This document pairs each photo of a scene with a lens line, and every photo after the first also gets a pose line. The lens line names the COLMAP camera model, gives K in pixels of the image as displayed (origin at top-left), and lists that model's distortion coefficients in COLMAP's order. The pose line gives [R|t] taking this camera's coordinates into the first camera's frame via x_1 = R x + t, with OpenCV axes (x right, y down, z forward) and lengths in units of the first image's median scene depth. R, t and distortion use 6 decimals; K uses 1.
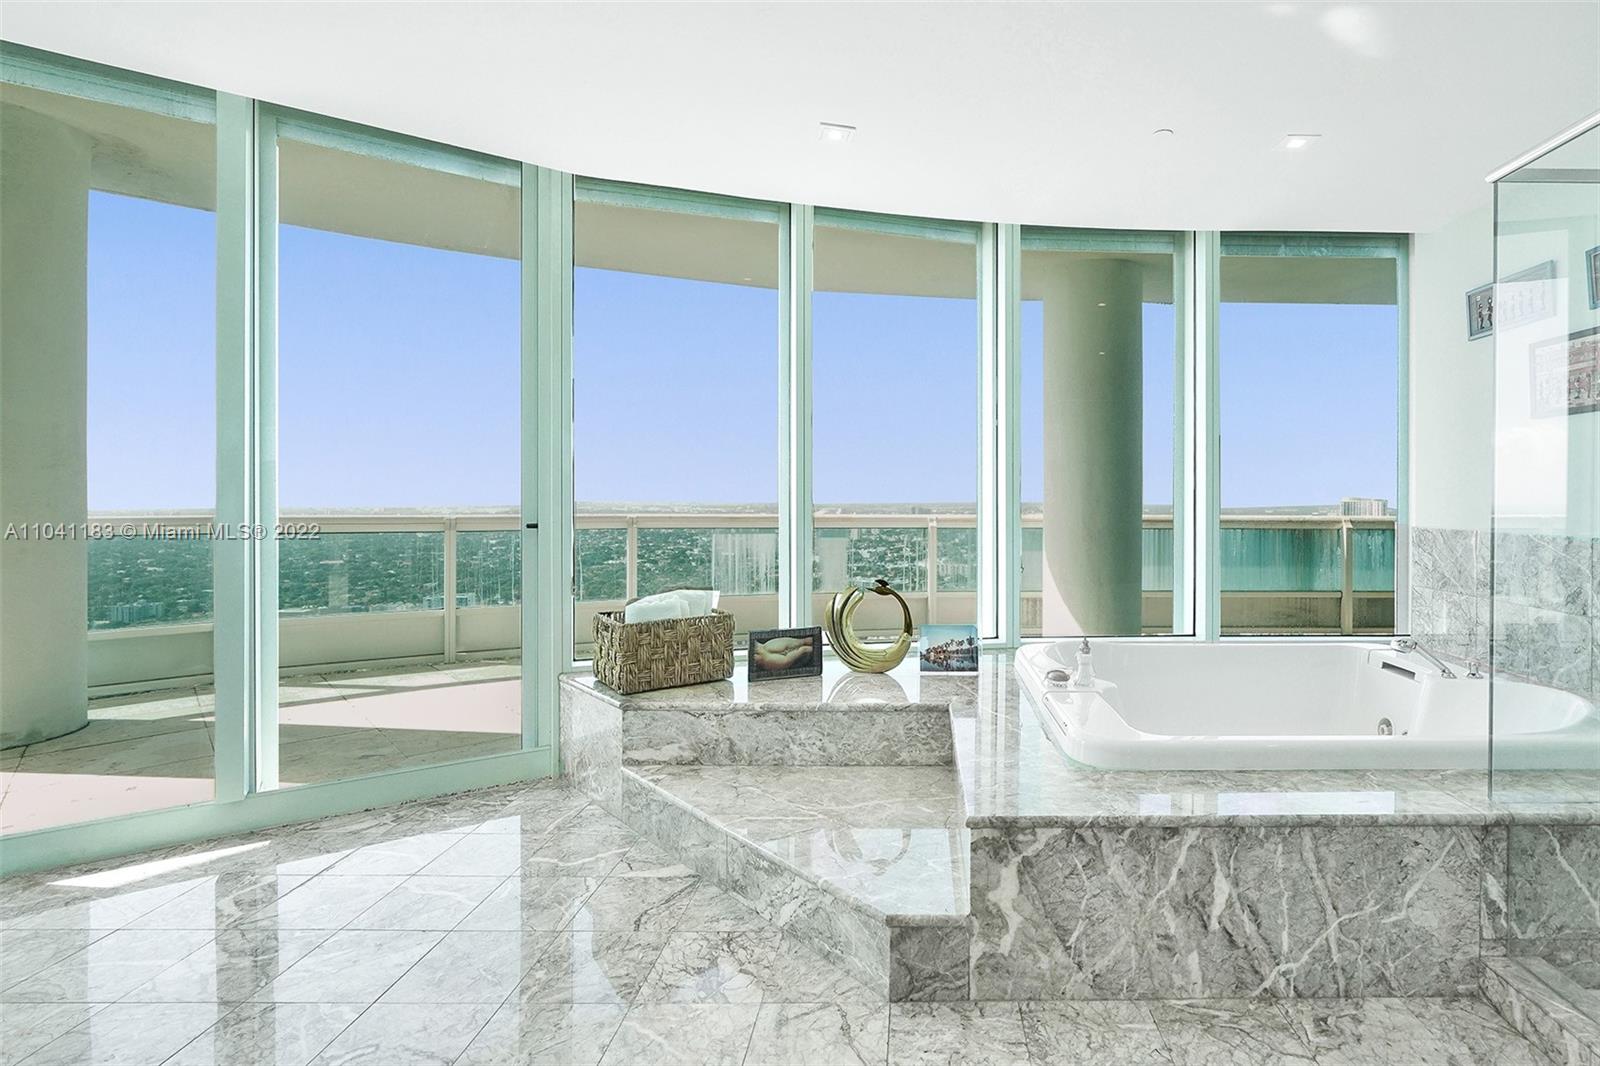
lens RADIAL K [[792.1, 0, 799.7], [0, 792.1, 488.7], [0, 0, 1]] dist [-0.002977, 0.002762]
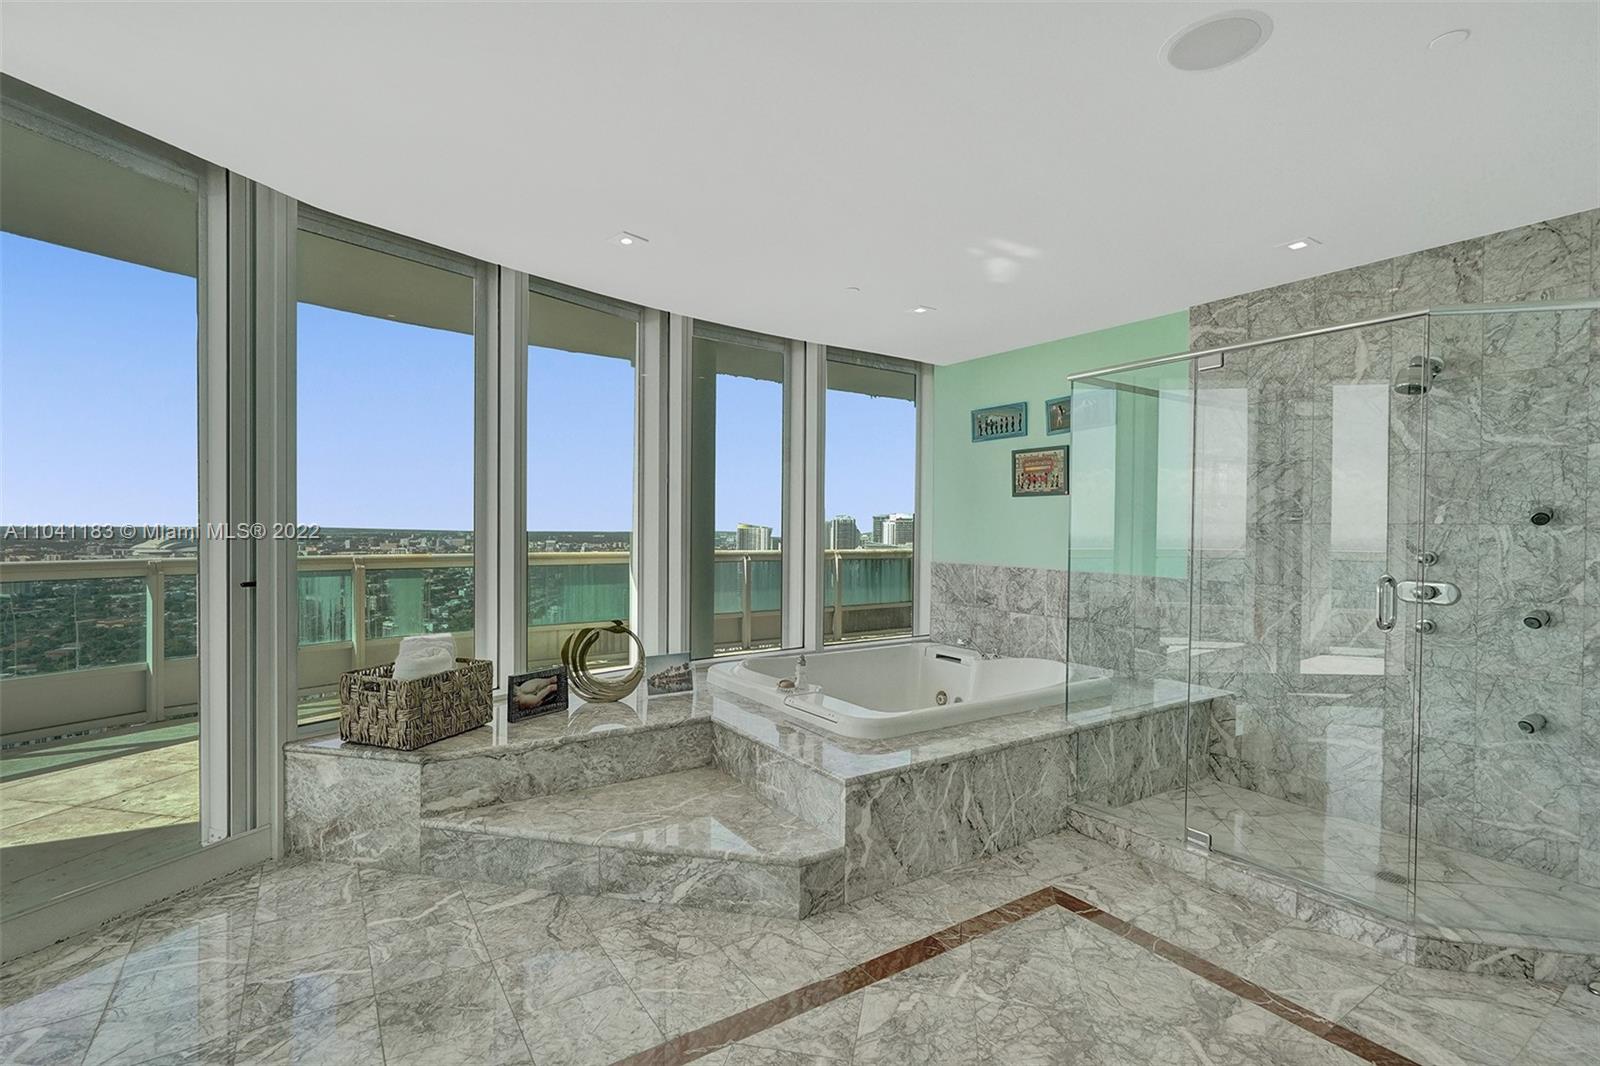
lens RADIAL K [[734.3, 0, 800.0], [0, 734.3, 533.0], [0, 0, 1]] dist [-0.000295, 0.001428]
pose [[0.843460, 0.001596, 0.537190, -0.419174], [-0.006427, 0.999954, 0.007119, -0.034968], [-0.537153, -0.009457, 0.843432, -0.067285]]
